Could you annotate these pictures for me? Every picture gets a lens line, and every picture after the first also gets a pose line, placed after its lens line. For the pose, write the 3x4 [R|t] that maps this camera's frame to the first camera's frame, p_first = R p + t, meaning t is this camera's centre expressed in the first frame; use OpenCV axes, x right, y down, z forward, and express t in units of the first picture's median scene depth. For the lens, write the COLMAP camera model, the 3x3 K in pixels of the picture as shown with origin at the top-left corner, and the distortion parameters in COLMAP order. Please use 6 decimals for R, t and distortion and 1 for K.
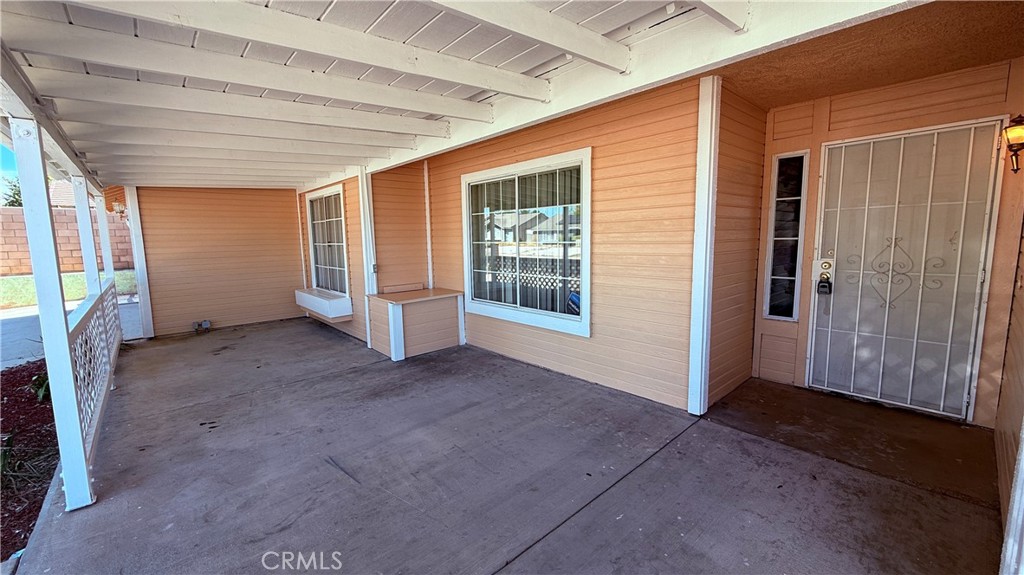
lens RADIAL K [[409.4, 0, 512.6], [0, 409.4, 285.8], [0, 0, 1]] dist [0.001672, -0.000167]
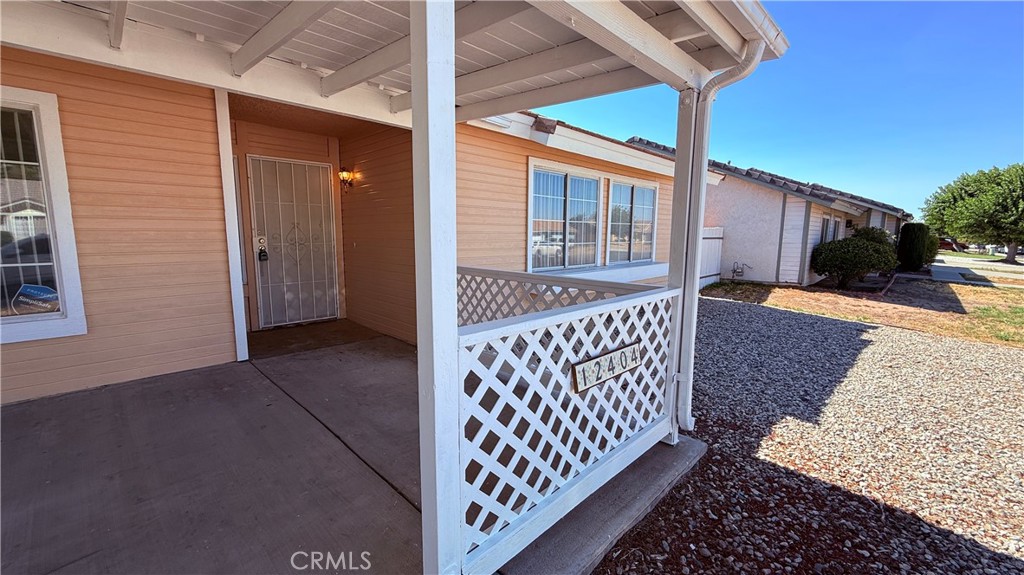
lens RADIAL K [[409.4, 0, 510.3], [0, 409.4, 289.4], [0, 0, 1]] dist [0.001672, -0.000167]
pose [[-0.064969, -0.118098, 0.990874, -0.810935], [0.110683, 0.985992, 0.124774, 0.038911], [-0.991730, 0.117780, -0.050988, 0.244689]]
